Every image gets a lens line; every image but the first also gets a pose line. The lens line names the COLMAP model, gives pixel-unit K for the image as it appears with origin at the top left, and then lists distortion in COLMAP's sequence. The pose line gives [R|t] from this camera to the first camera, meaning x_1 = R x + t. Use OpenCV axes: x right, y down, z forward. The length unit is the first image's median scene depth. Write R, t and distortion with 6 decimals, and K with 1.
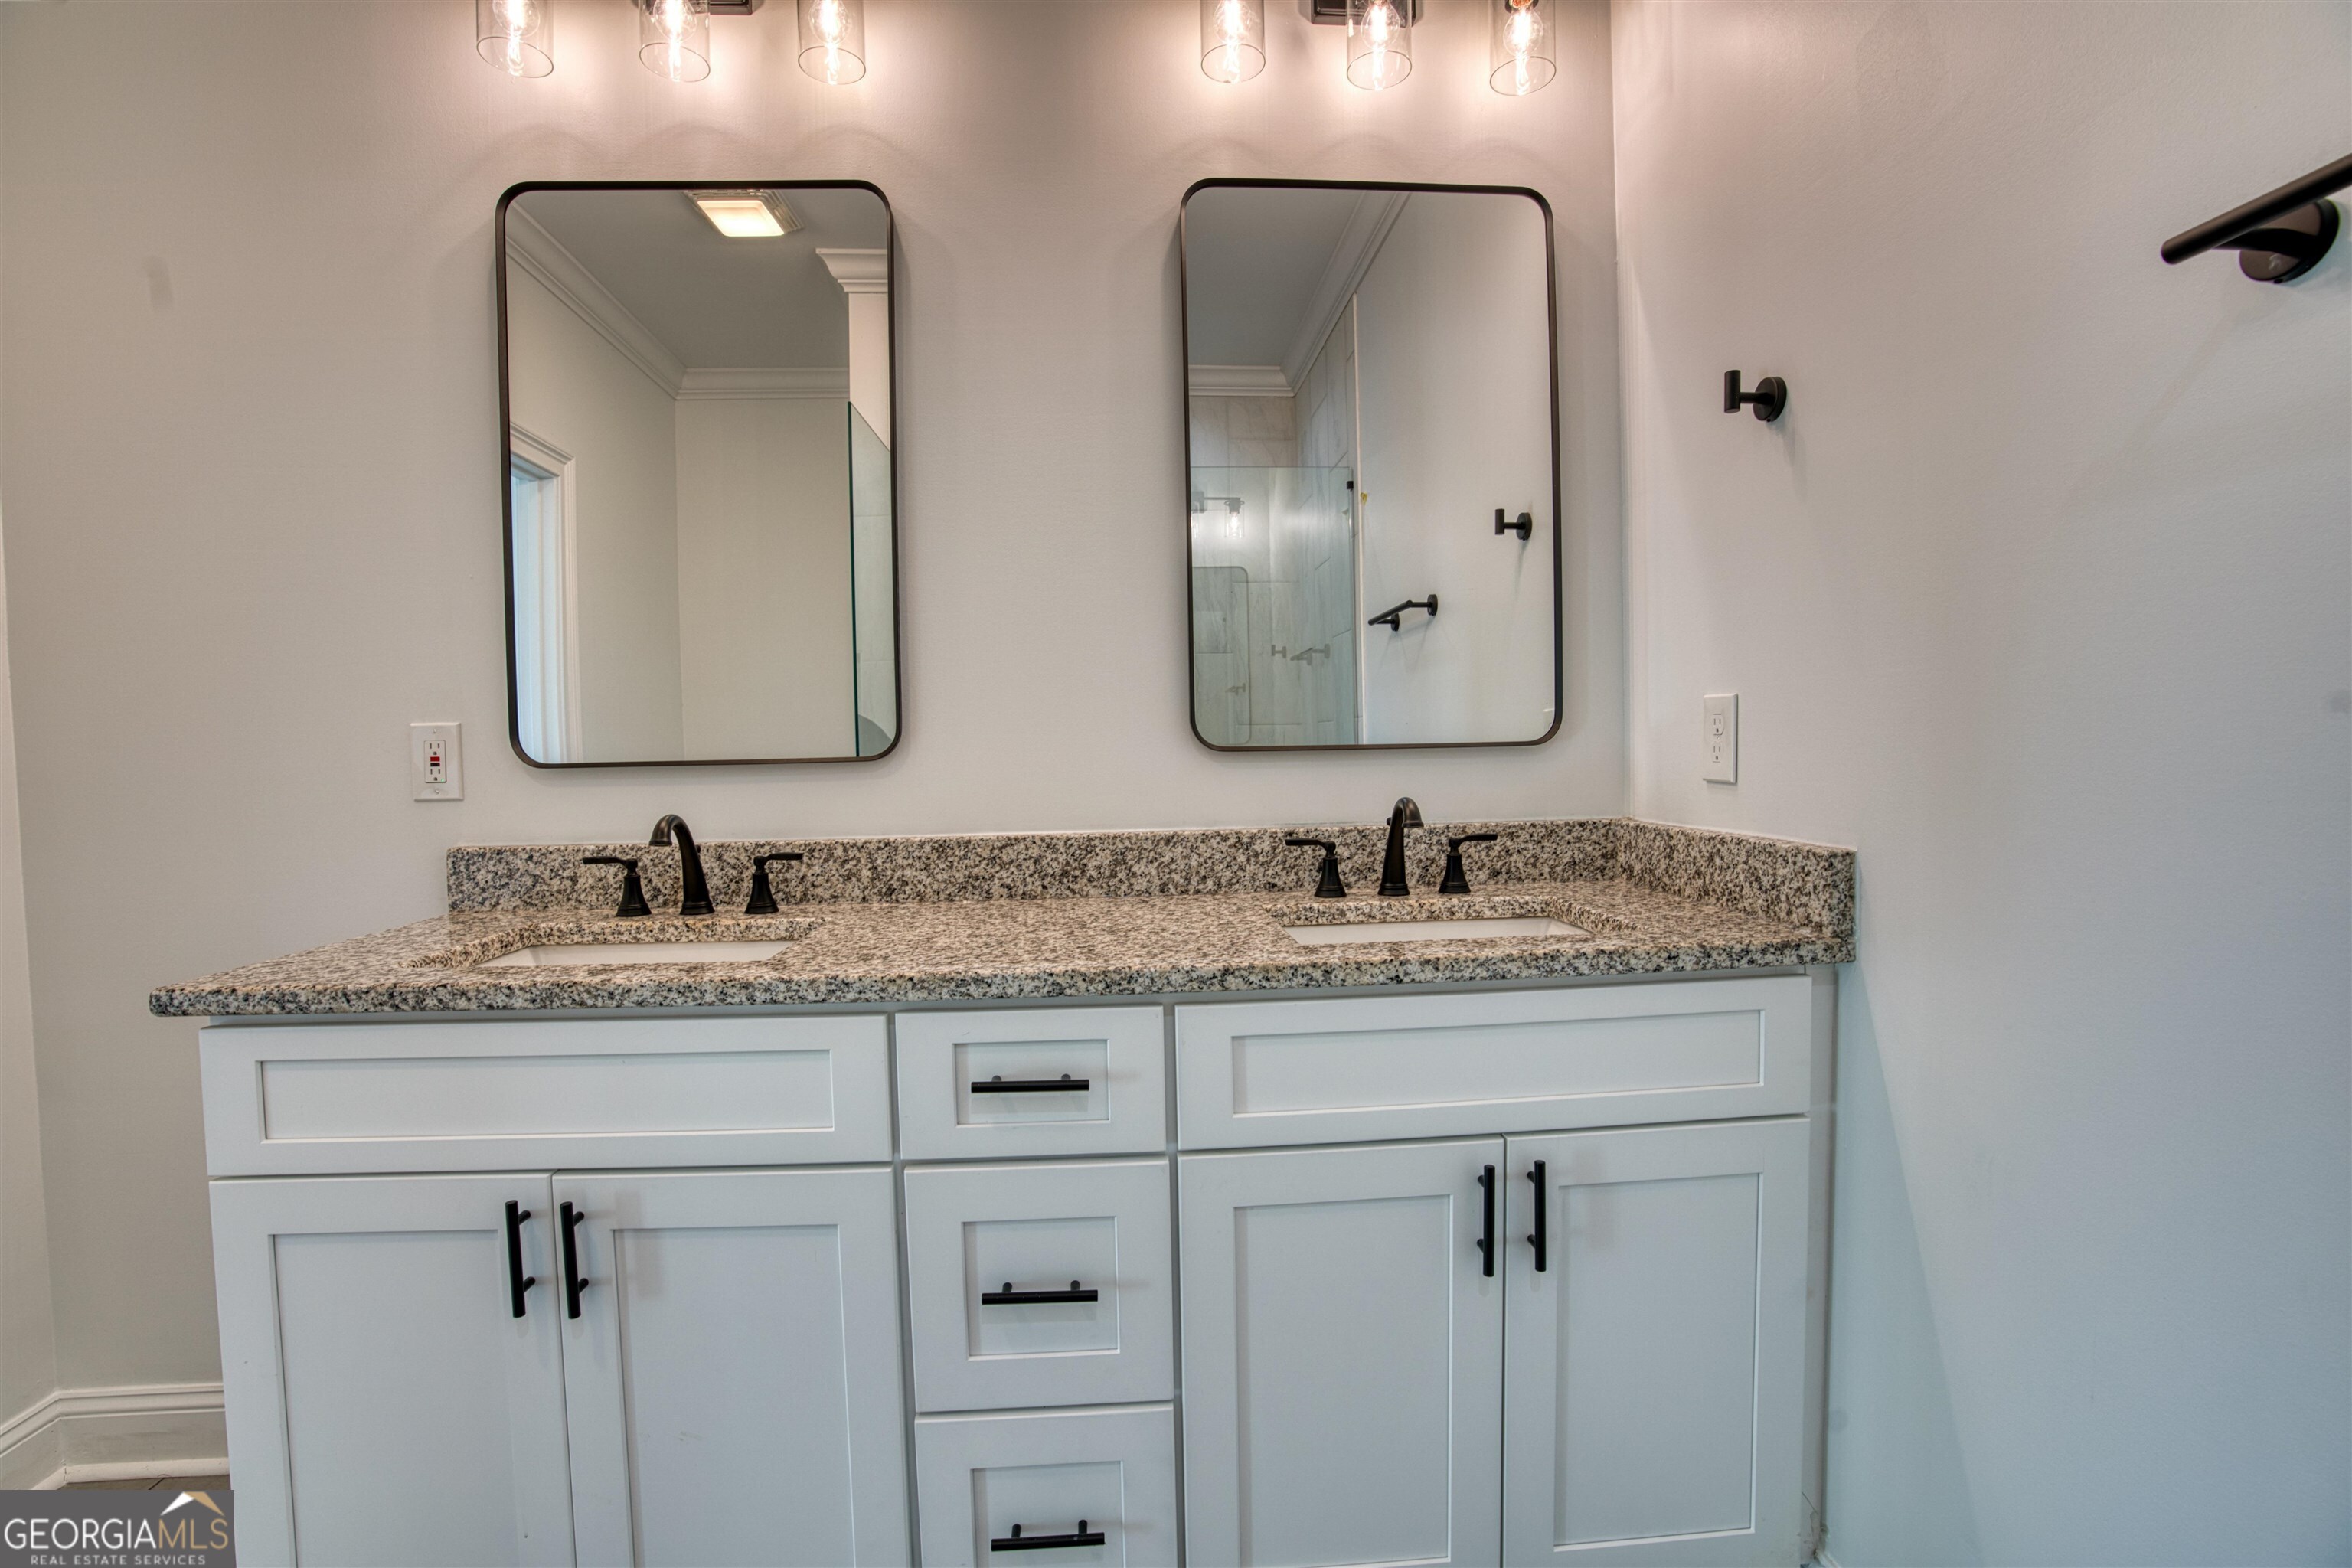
lens RADIAL K [[1090.1, 0, 1177.6], [0, 1090.1, 790.0], [0, 0, 1]] dist [-0.078488, 0.029548]
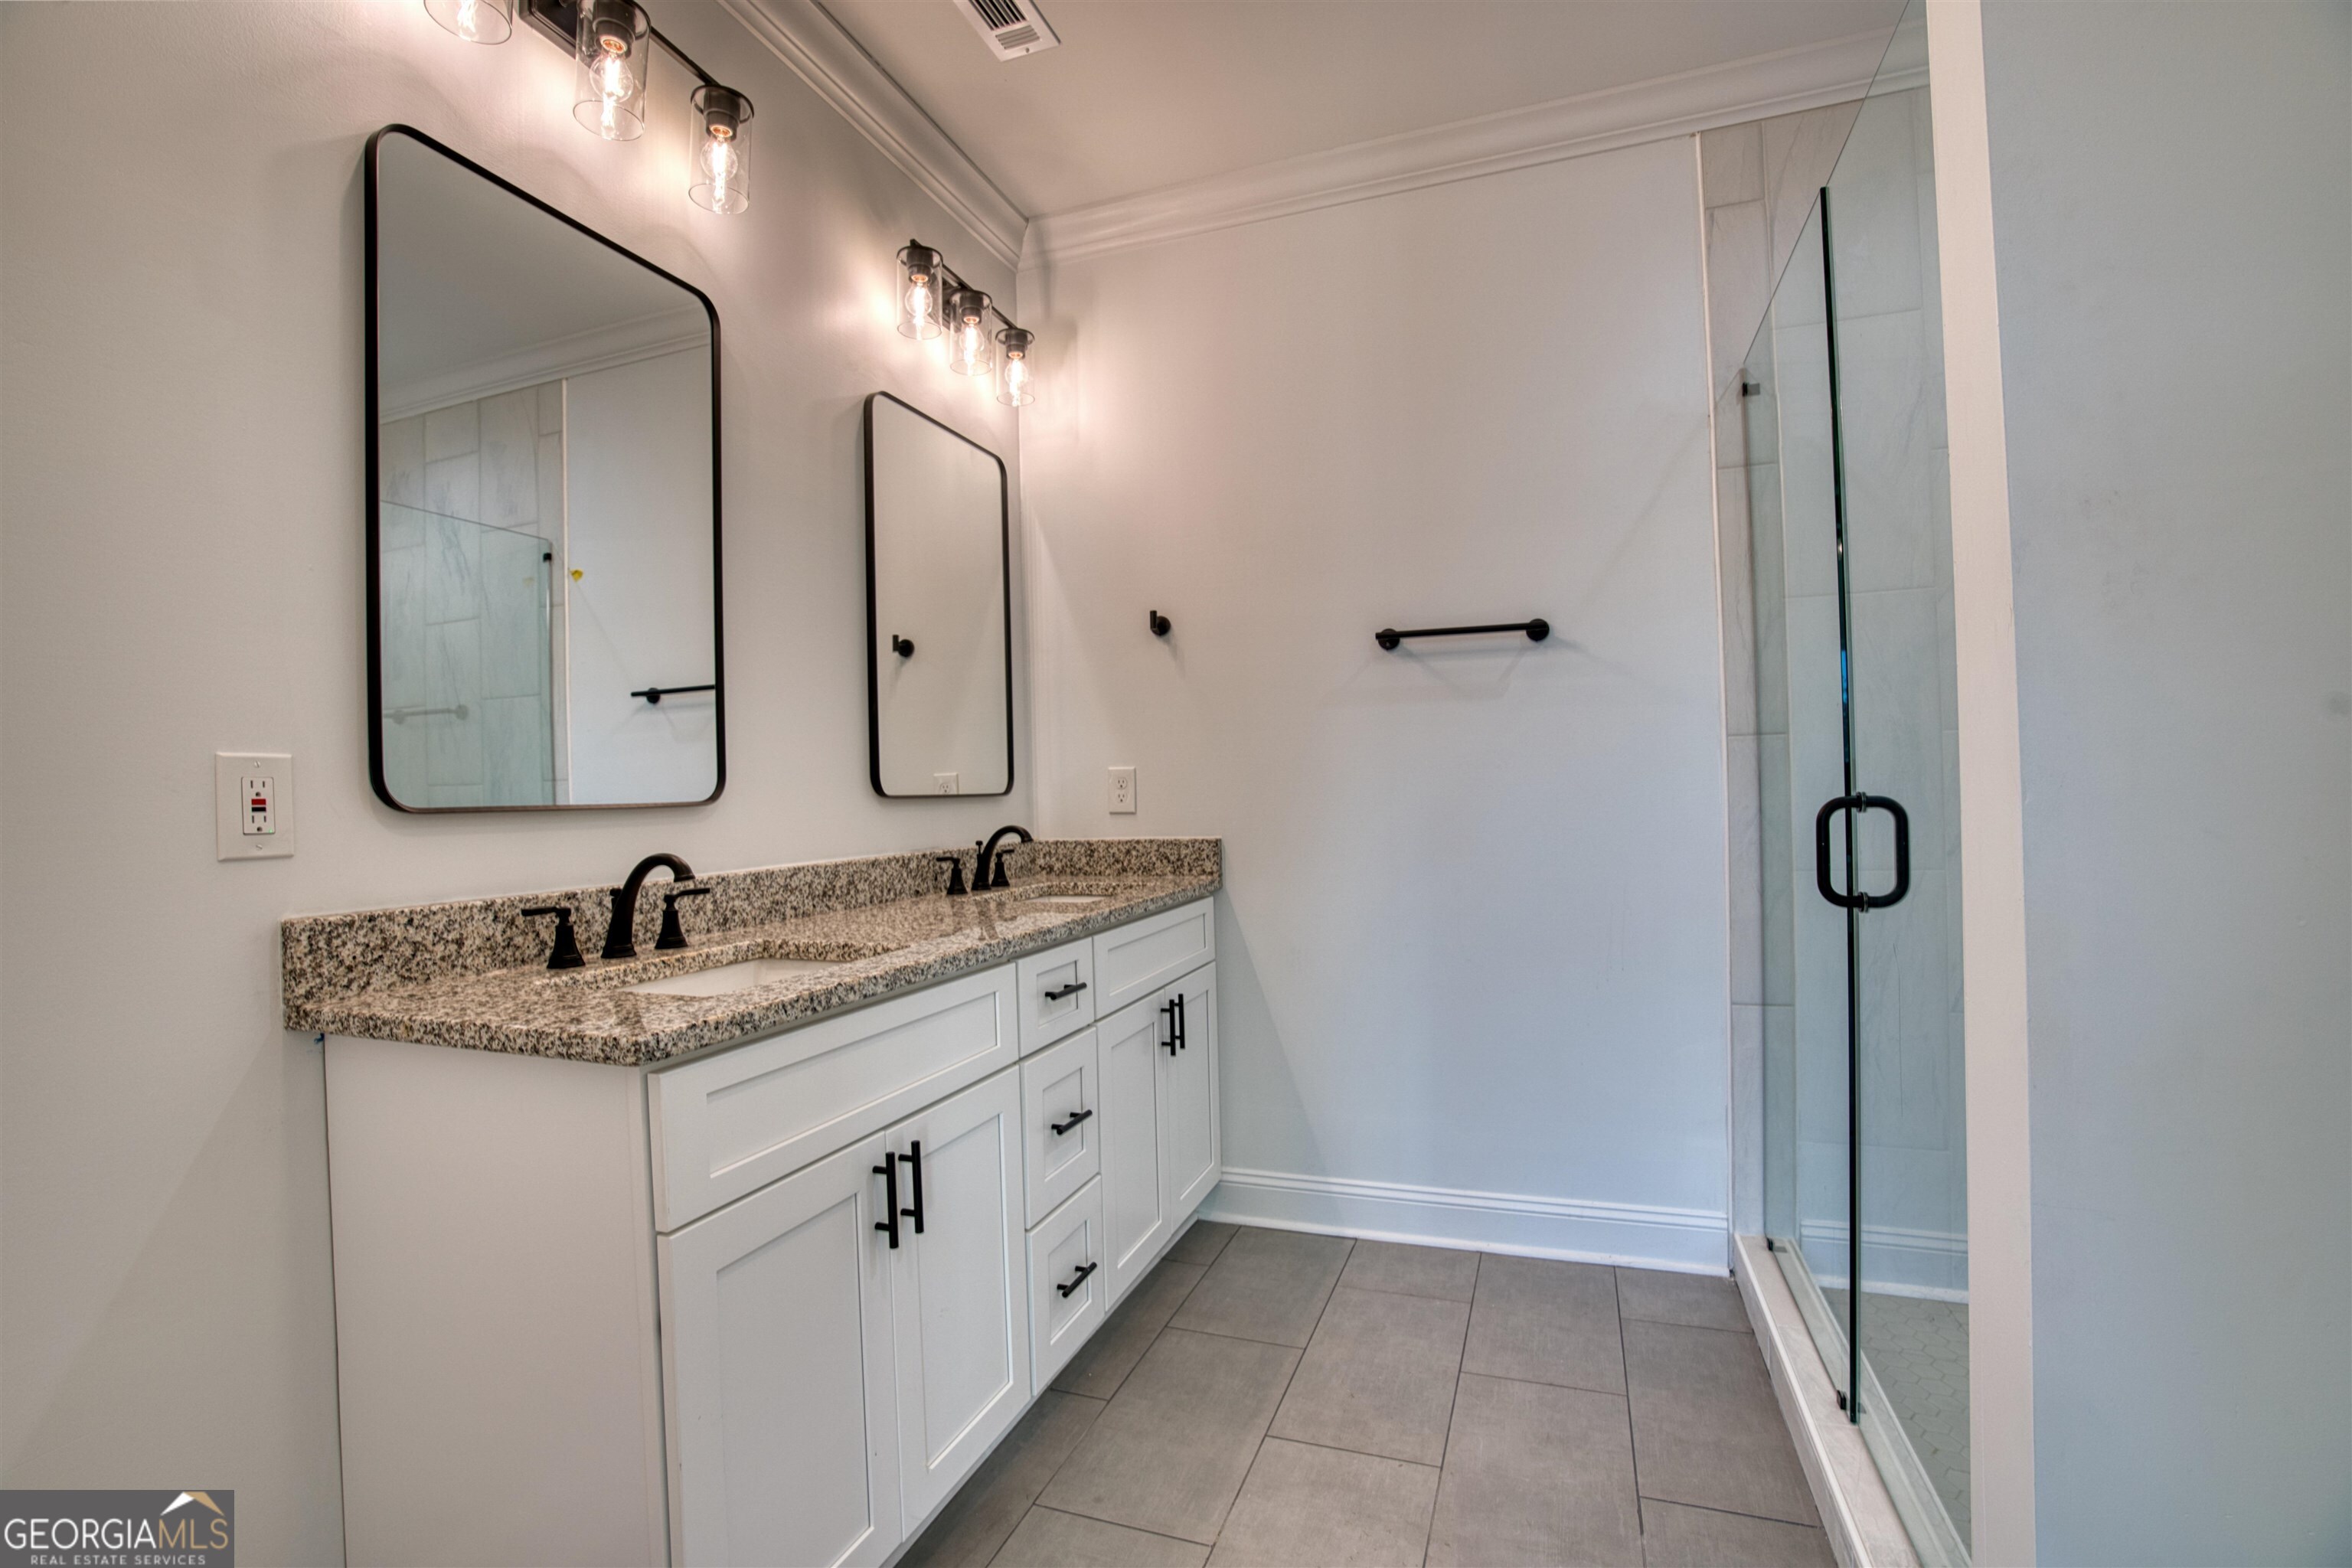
lens RADIAL K [[1090.1, 0, 1177.6], [0, 1090.1, 790.0], [0, 0, 1]] dist [-0.078488, 0.029548]
pose [[0.390199, 0.011260, 0.920662, -1.130257], [0.056057, 0.997780, -0.035962, 0.024421], [-0.919022, 0.065642, 0.388702, 0.125339]]
